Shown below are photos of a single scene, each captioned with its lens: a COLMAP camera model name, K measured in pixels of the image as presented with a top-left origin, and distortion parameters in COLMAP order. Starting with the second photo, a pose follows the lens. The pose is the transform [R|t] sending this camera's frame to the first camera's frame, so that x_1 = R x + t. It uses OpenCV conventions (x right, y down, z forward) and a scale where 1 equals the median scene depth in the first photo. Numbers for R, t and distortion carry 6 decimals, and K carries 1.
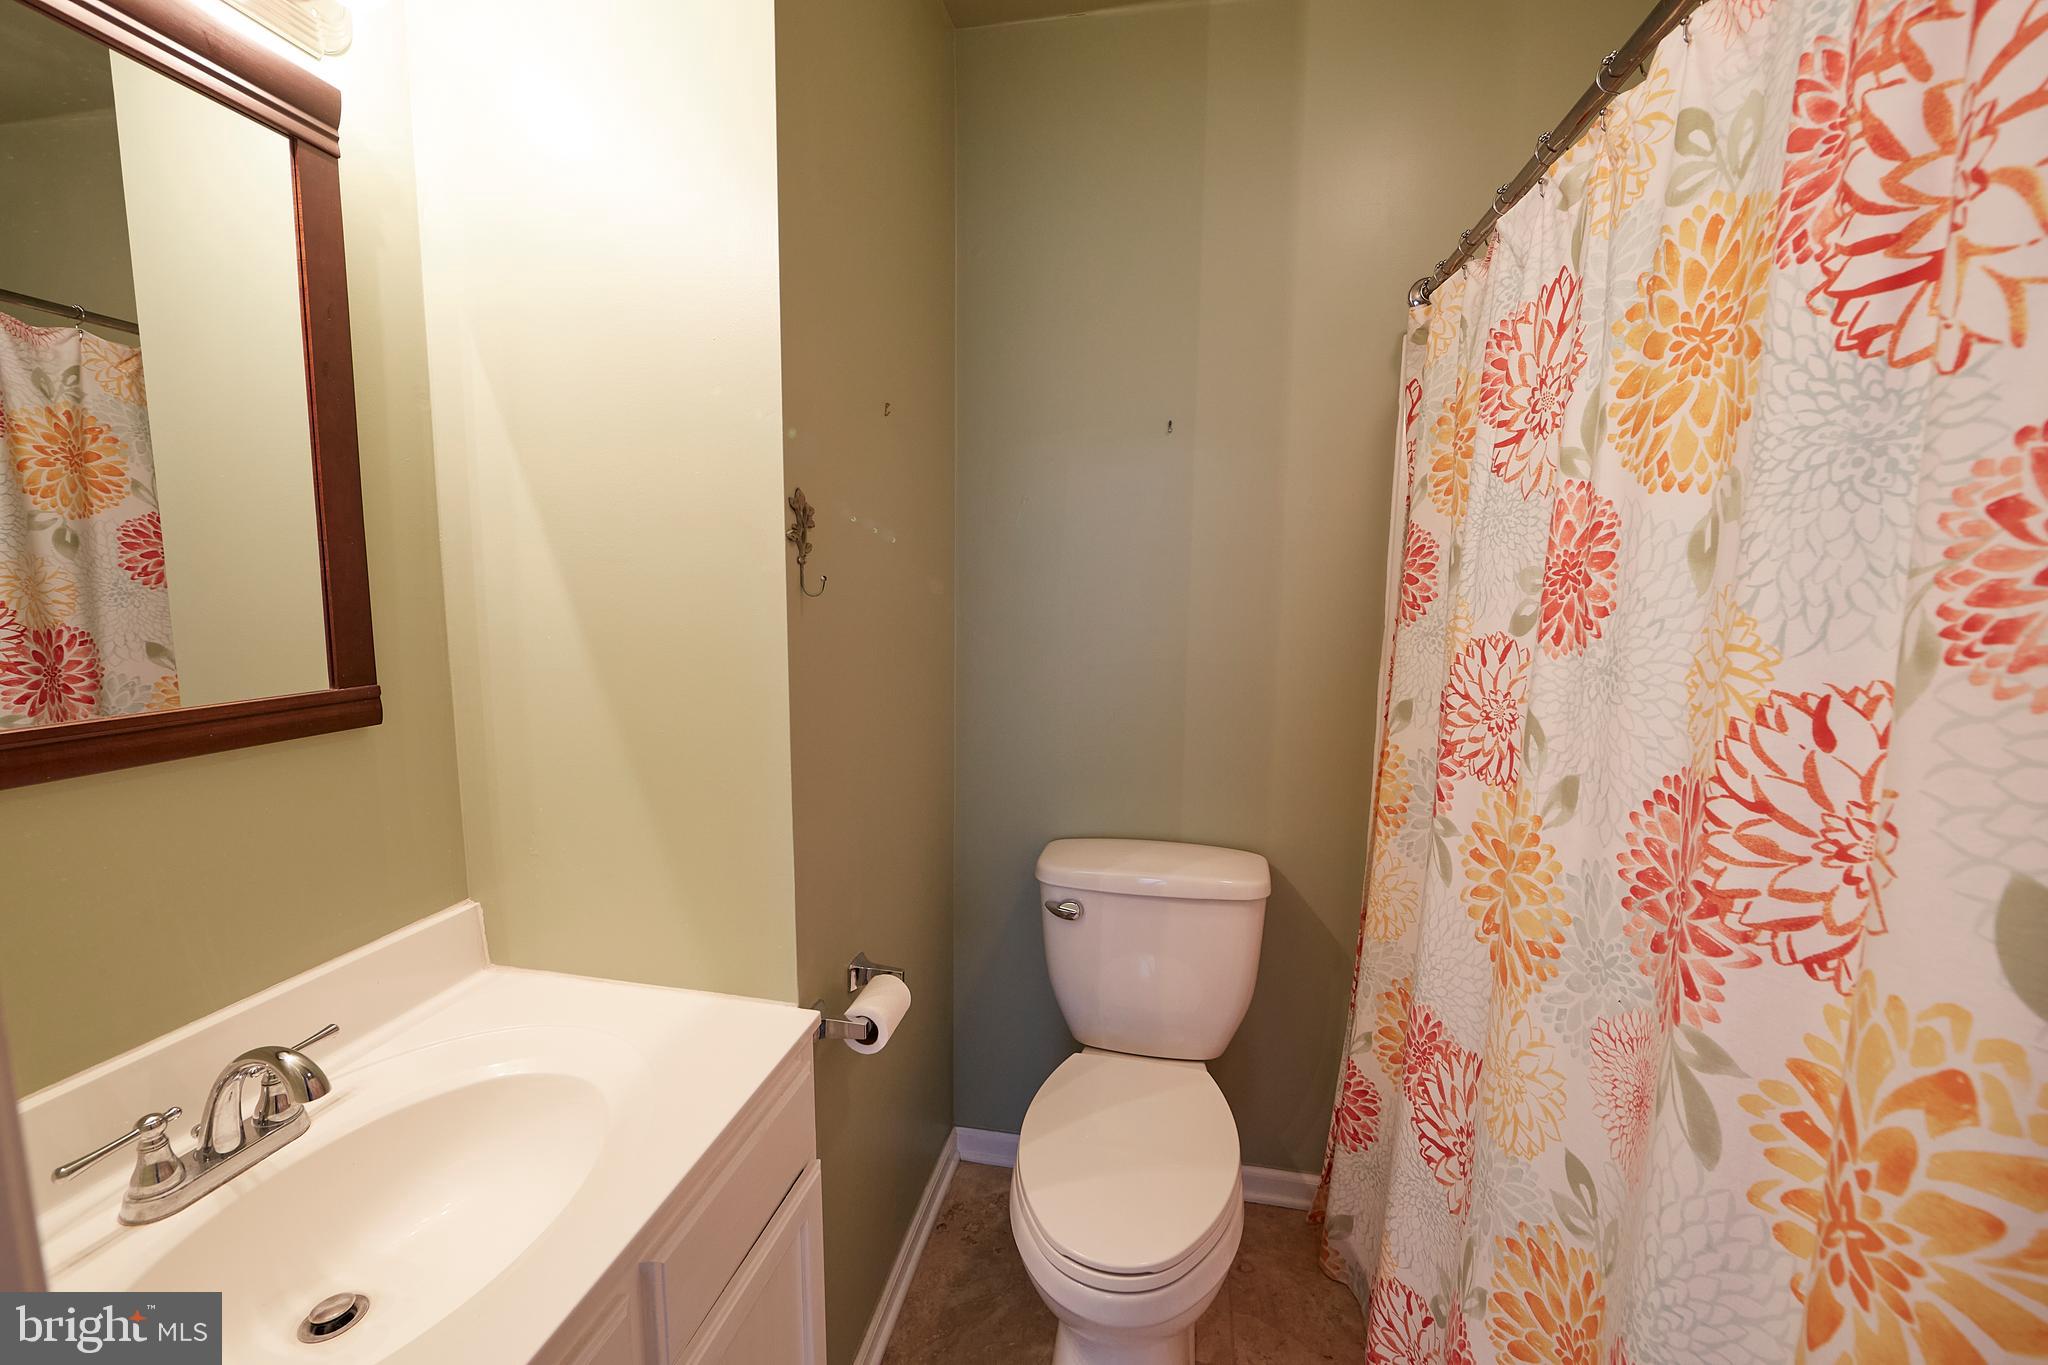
lens RADIAL K [[803.9, 0, 1027.4], [0, 803.9, 681.7], [0, 0, 1]] dist [-0.014879, 0.003564]
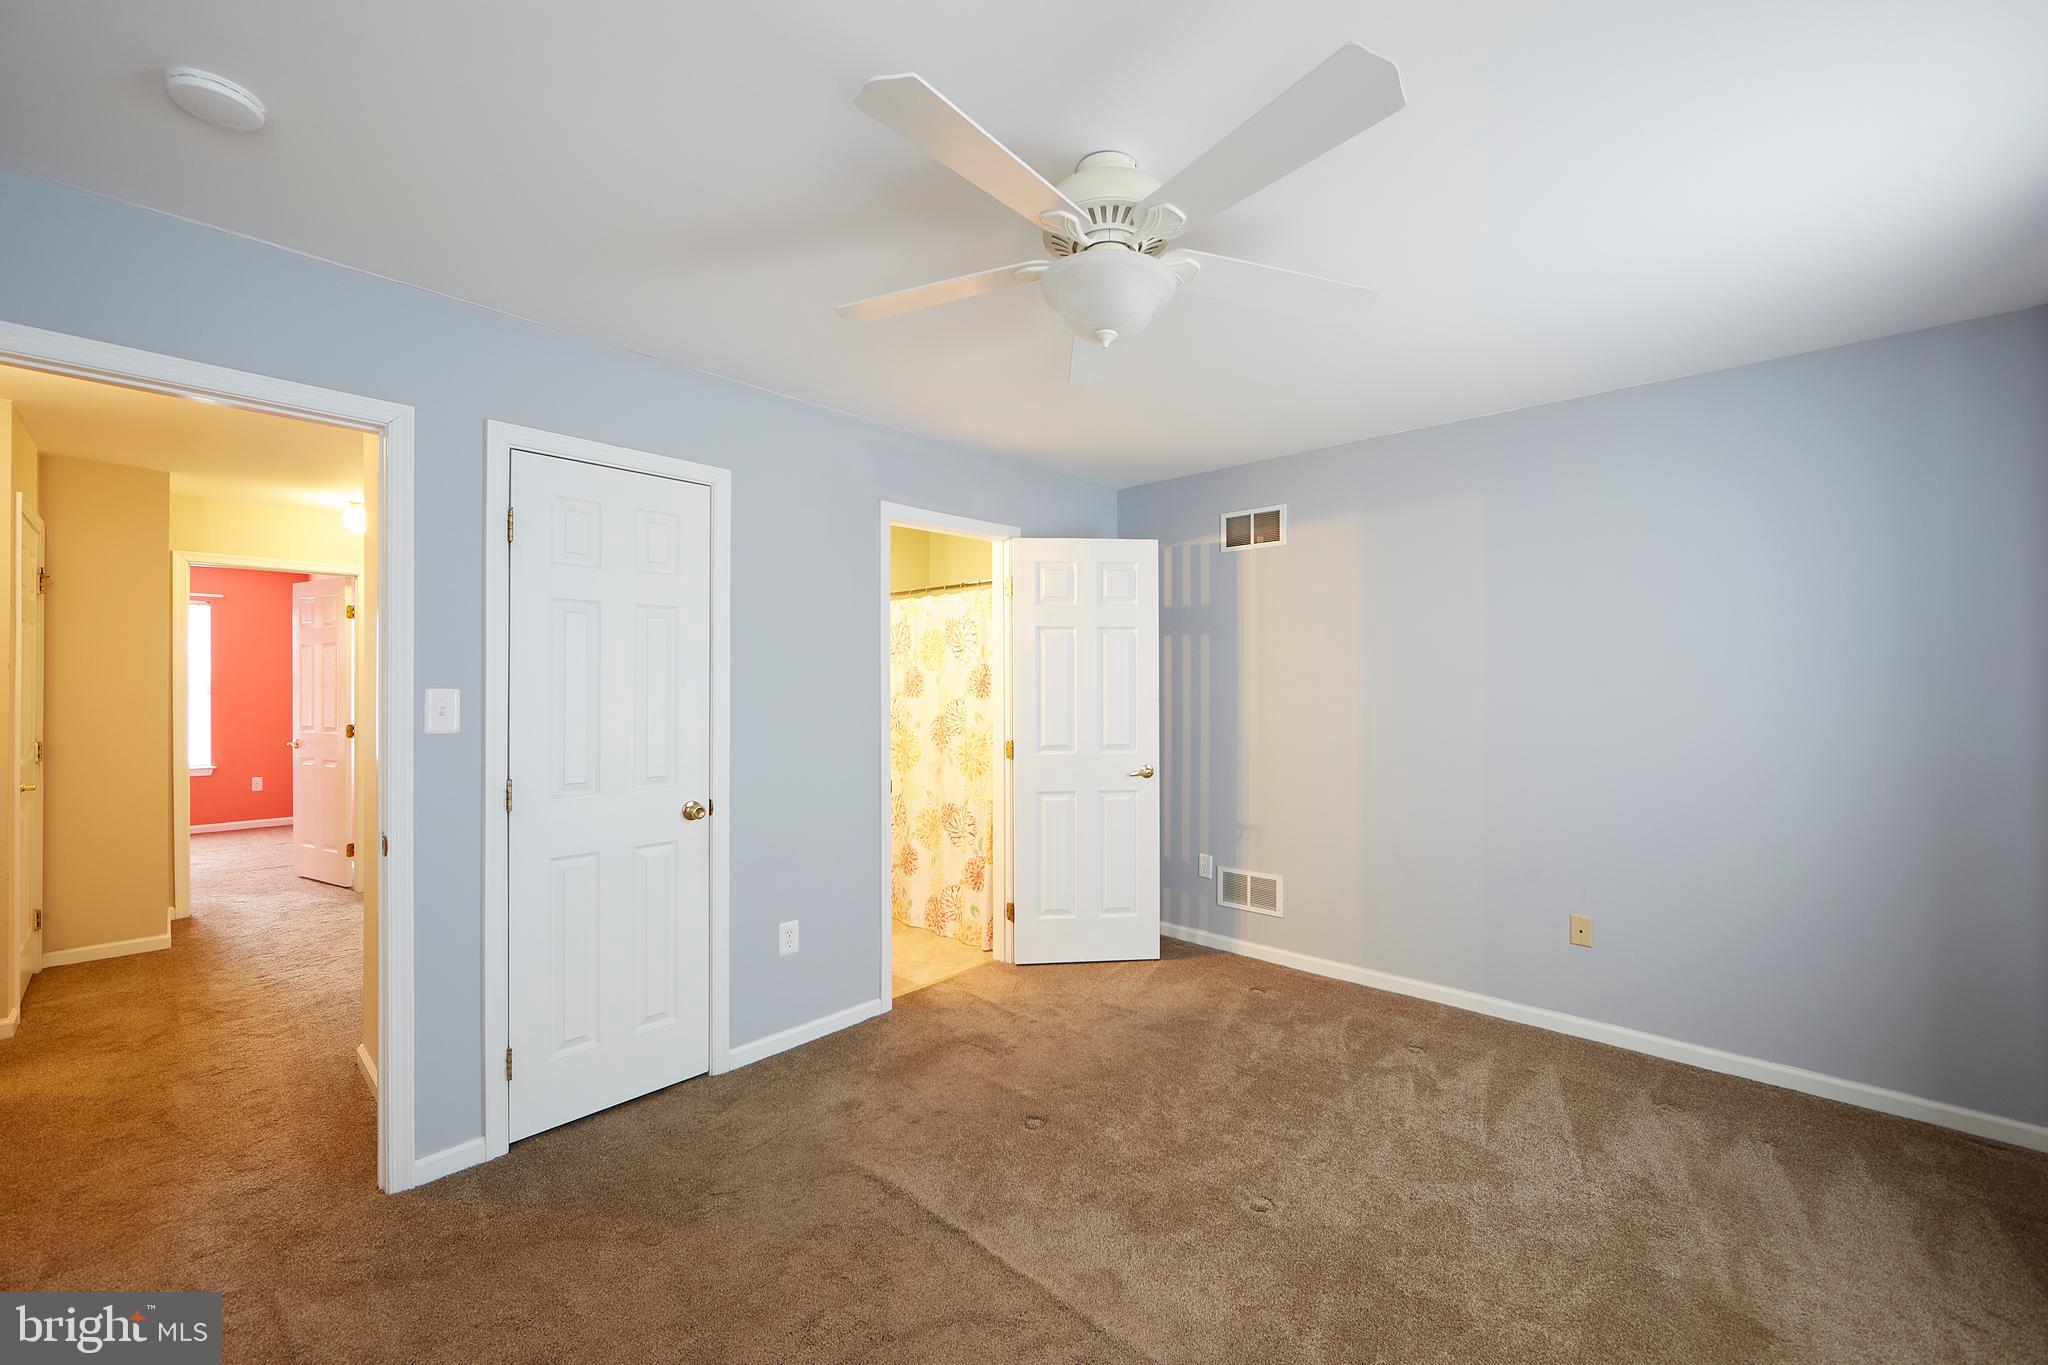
lens RADIAL K [[803.9, 0, 1027.4], [0, 803.9, 681.7], [0, 0, 1]] dist [-0.014879, 0.003564]
pose [[0.528434, -0.009867, 0.848917, -2.624993], [0.110055, 0.992291, -0.056973, 0.181557], [-0.841811, 0.123534, 0.525446, -1.852626]]
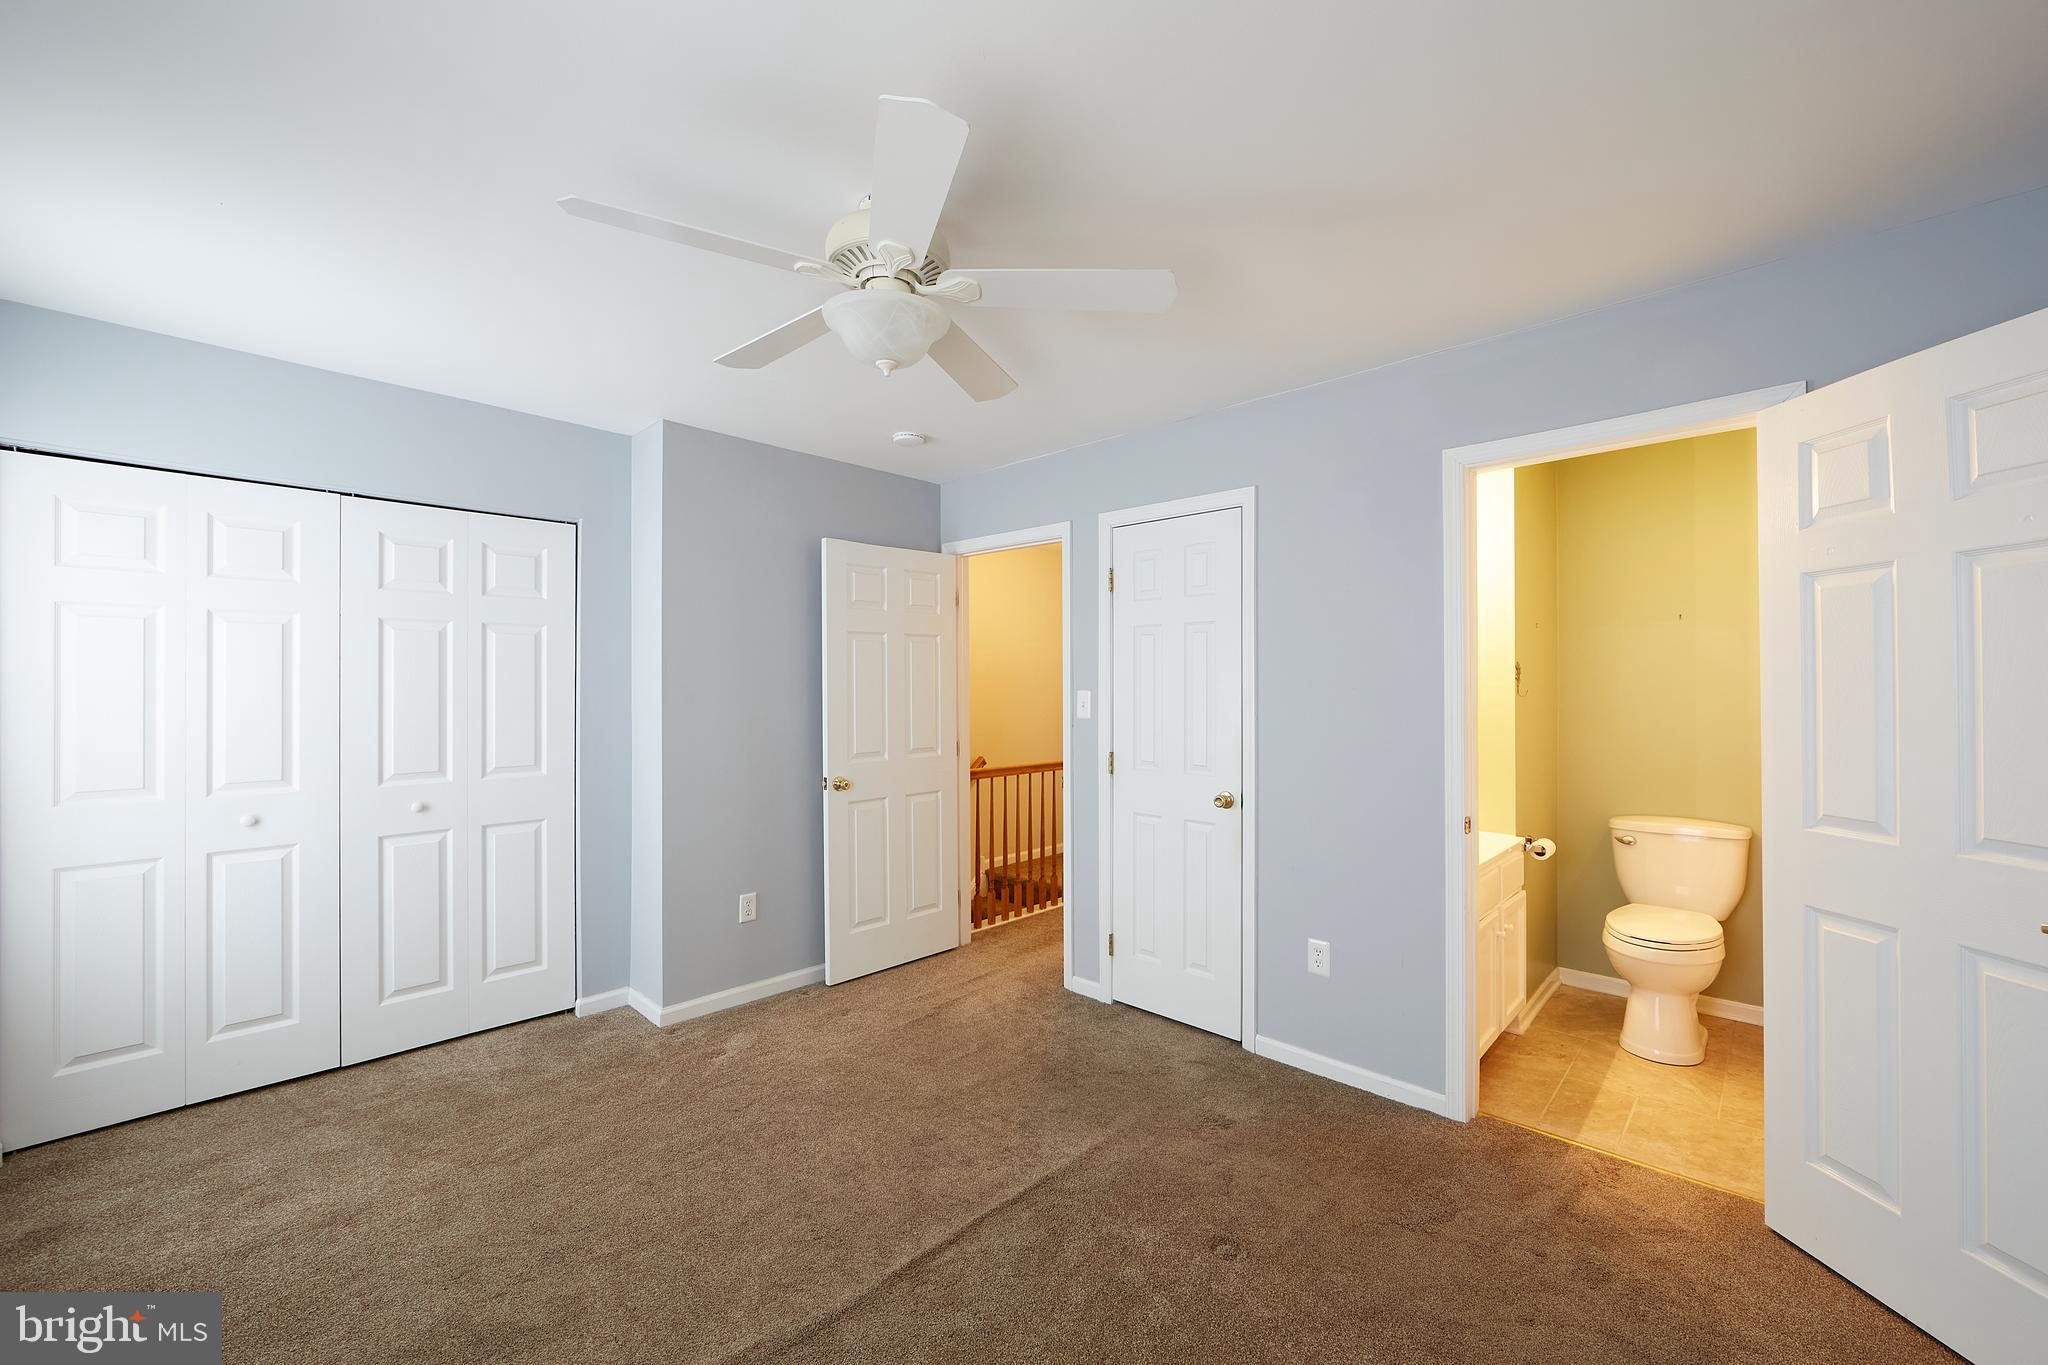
lens RADIAL K [[803.9, 0, 1027.4], [0, 803.9, 681.7], [0, 0, 1]] dist [-0.014879, 0.003564]
pose [[0.838310, -0.015966, -0.544960, -0.174294], [-0.055739, 0.991823, -0.114802, 0.270646], [0.542337, 0.126615, 0.830565, -2.370982]]
